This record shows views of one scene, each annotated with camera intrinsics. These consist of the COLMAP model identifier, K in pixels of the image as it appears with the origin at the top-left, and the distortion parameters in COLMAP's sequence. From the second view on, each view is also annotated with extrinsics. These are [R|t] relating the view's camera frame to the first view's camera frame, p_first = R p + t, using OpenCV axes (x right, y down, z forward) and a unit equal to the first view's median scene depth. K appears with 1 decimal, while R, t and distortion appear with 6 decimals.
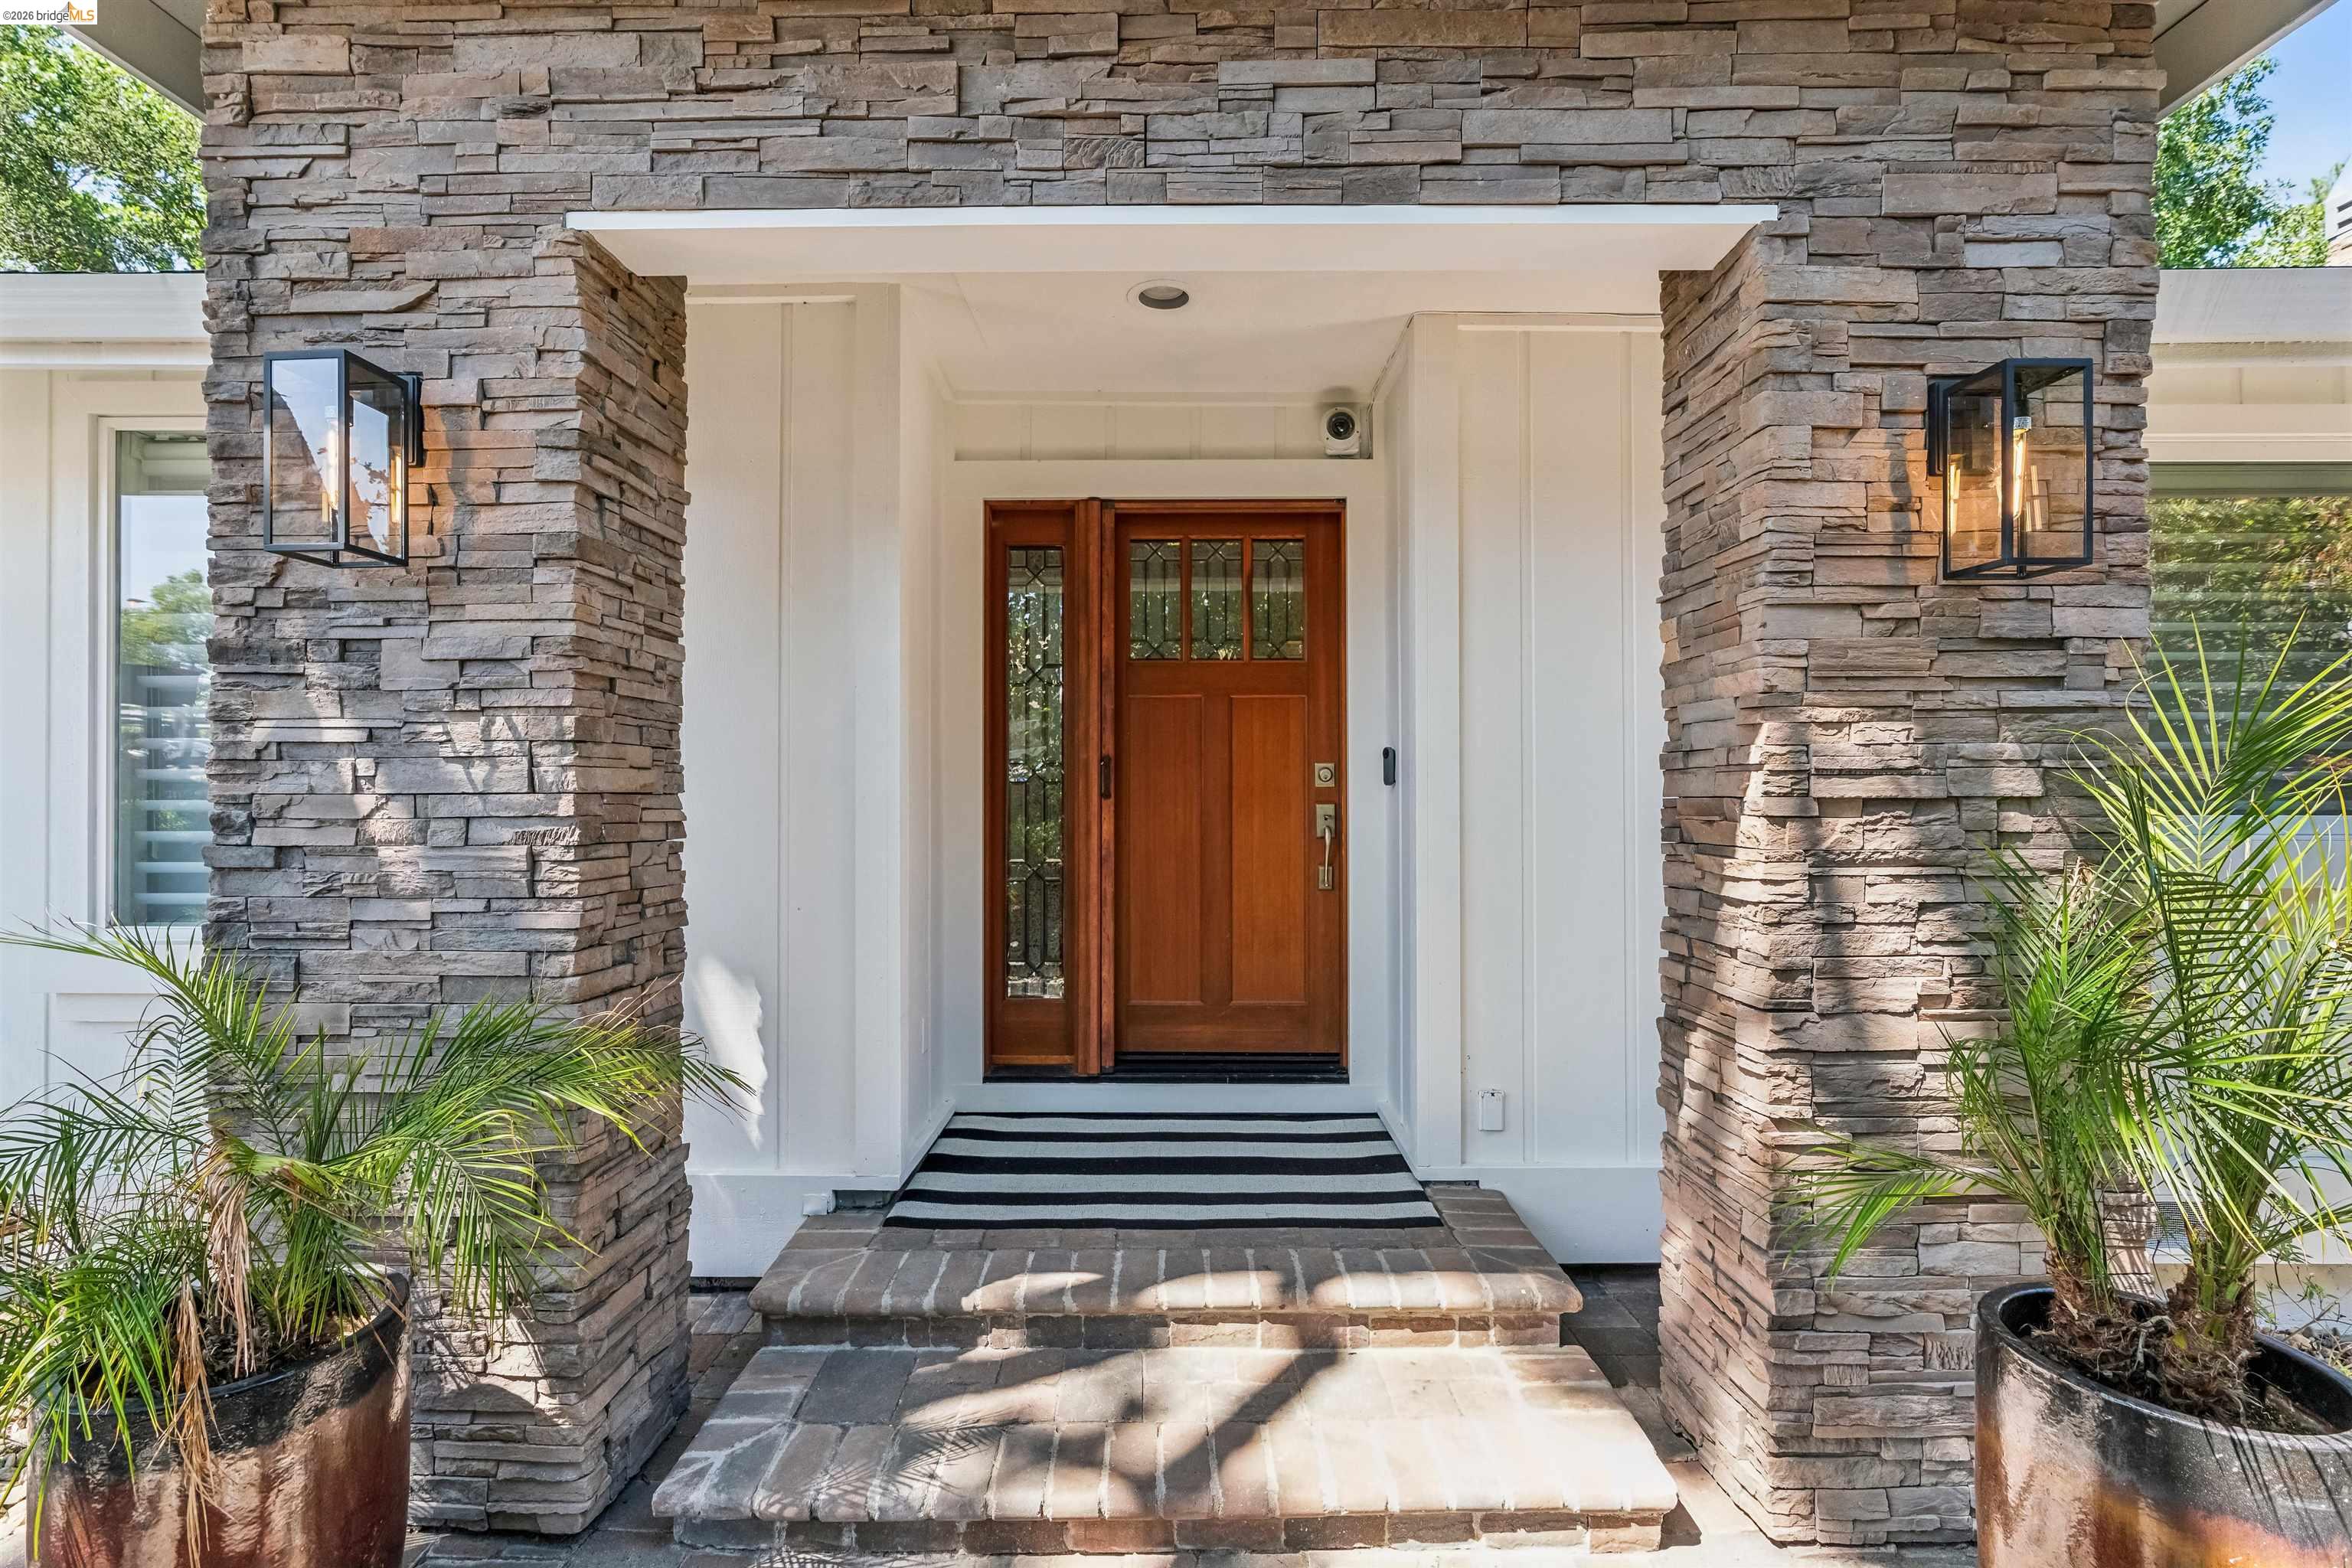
lens RADIAL K [[1060.4, 0, 1173.9], [0, 1060.4, 785.7], [0, 0, 1]] dist [-0.009637, 0.004638]
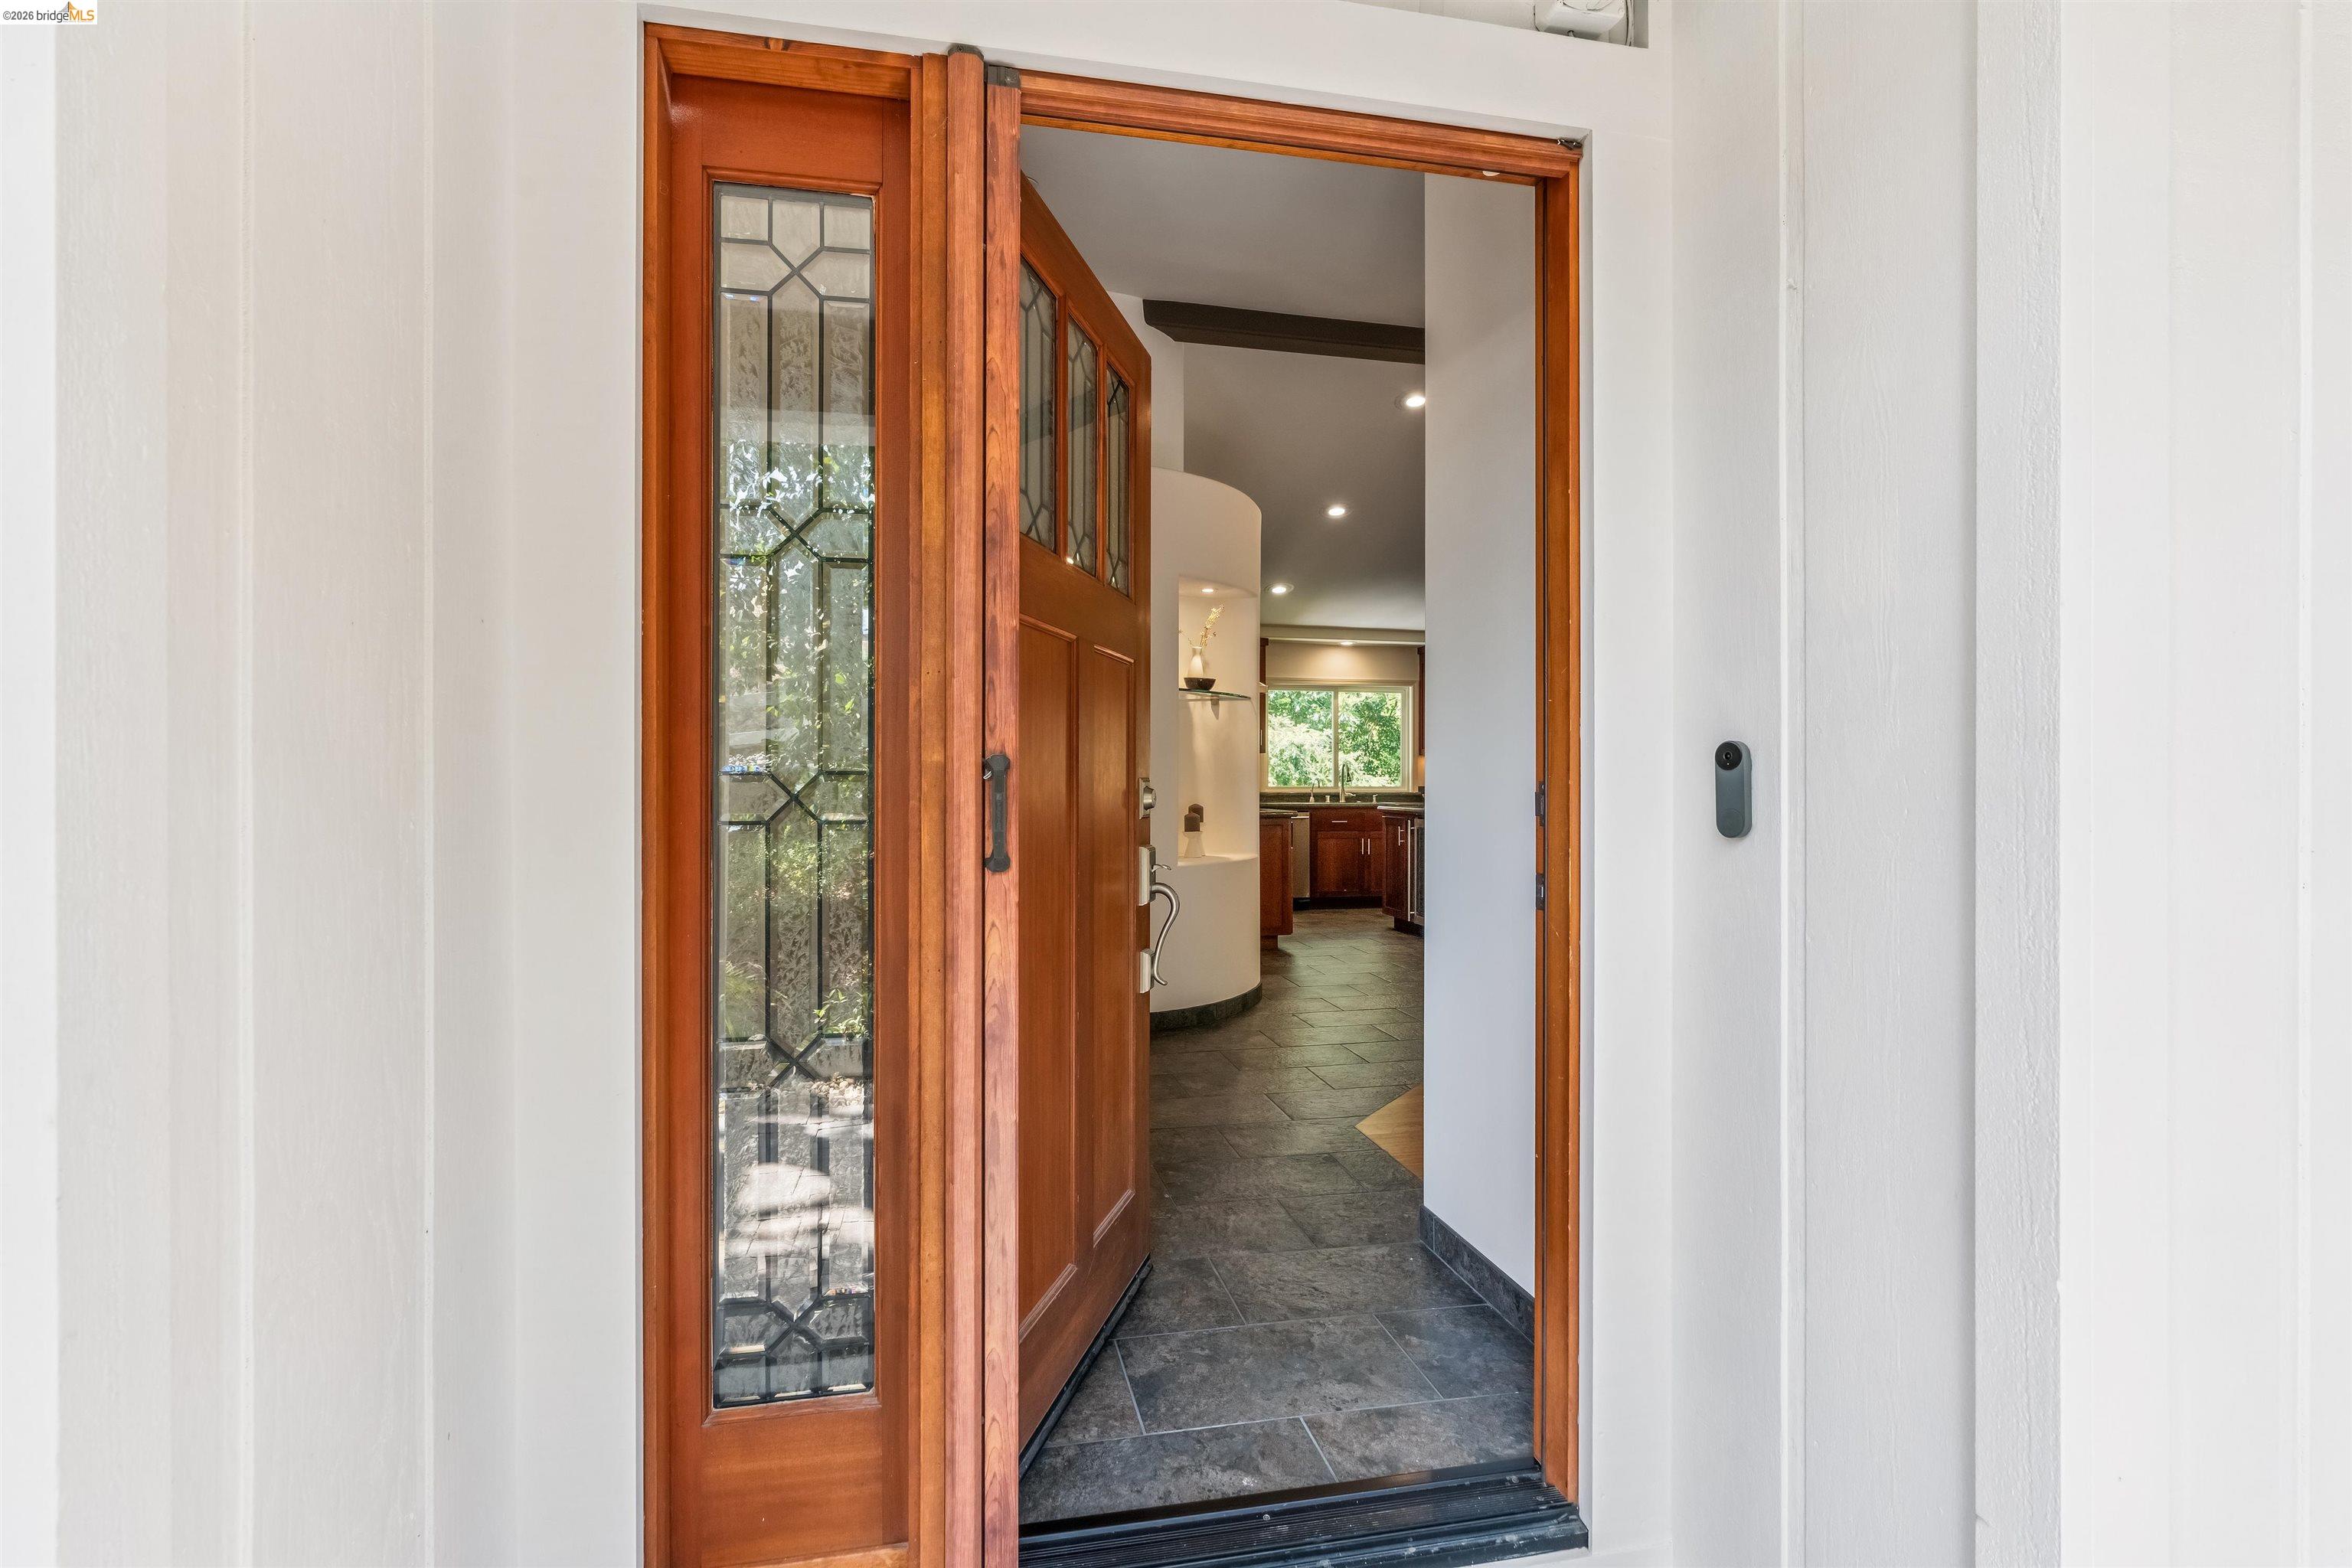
lens RADIAL K [[1114.5, 0, 1180.5], [0, 1114.5, 778.5], [0, 0, 1]] dist [-0.004542, -0.000044]
pose [[0.976698, 0.000192, 0.214620, -0.085239], [-0.001797, 0.999972, 0.007280, -0.023878], [-0.214612, -0.007496, 0.976671, 0.608341]]
